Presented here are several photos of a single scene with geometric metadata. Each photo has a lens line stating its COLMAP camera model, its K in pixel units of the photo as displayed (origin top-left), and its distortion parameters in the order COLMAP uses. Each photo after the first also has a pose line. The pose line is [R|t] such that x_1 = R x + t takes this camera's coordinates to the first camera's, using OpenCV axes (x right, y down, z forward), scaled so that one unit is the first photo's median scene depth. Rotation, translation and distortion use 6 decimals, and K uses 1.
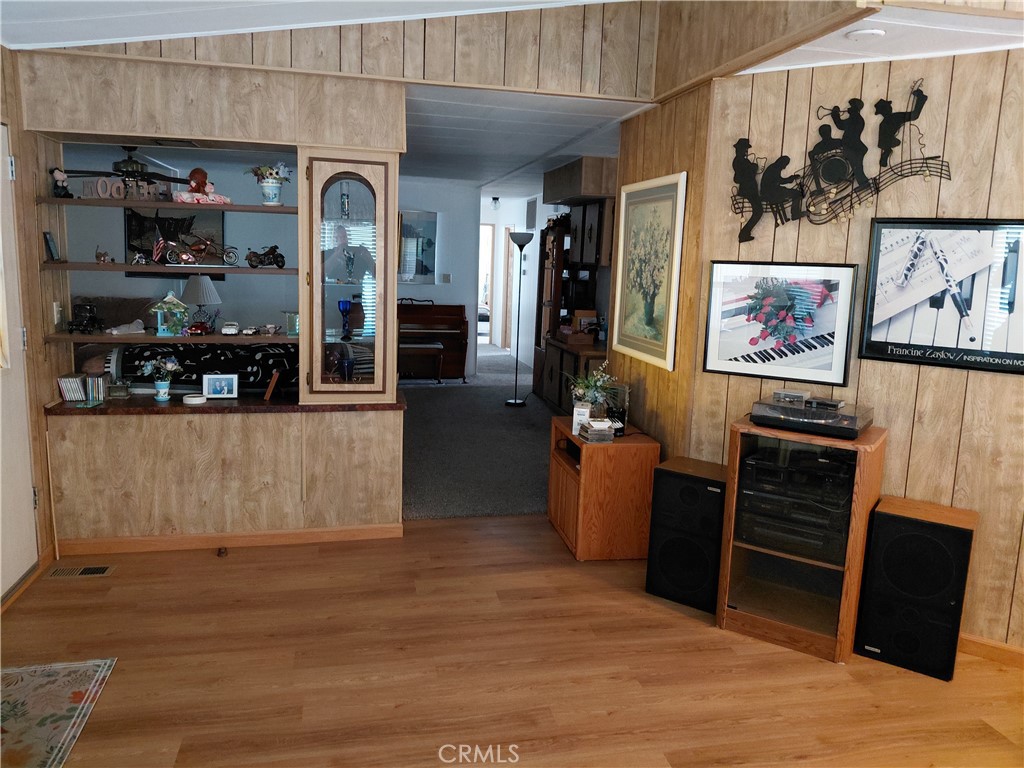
lens RADIAL K [[740.7, 0, 515.8], [0, 740.7, 370.4], [0, 0, 1]] dist [-0.053231, 0.032744]
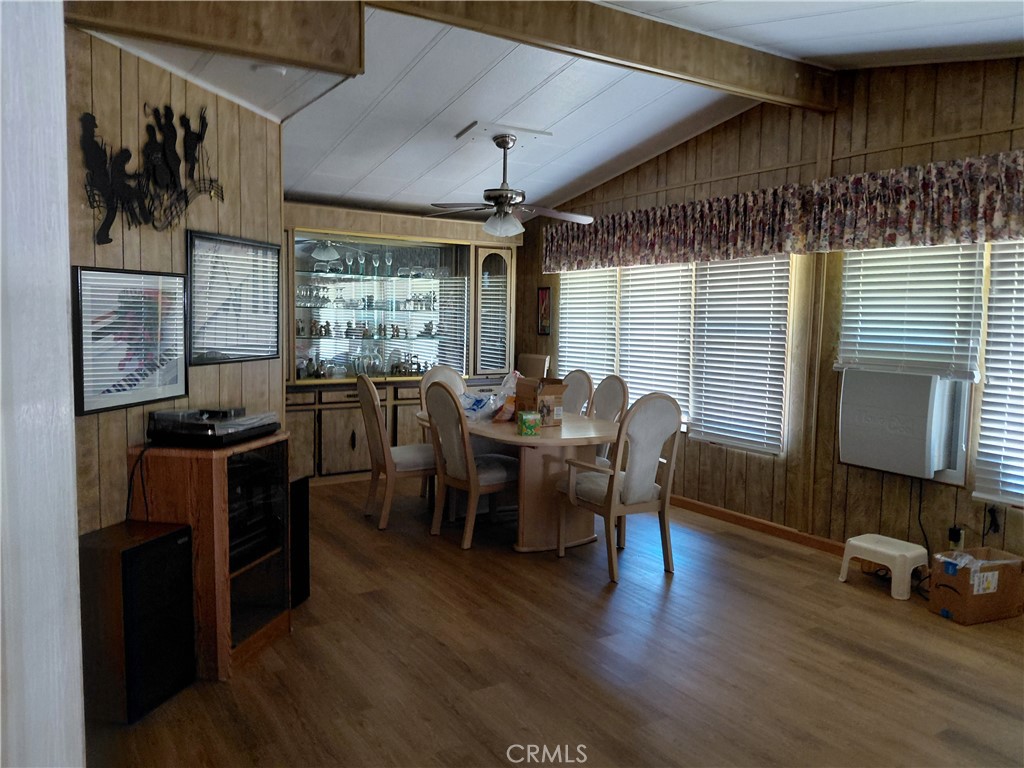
lens RADIAL K [[761.2, 0, 512.0], [0, 761.2, 384.0], [0, 0, 1]] dist [0.003542, -0.088276]
pose [[-0.335559, -0.128574, 0.933204, -0.701501], [0.109498, 0.978603, 0.174202, -0.133661], [-0.935634, 0.160639, -0.314301, 0.964137]]
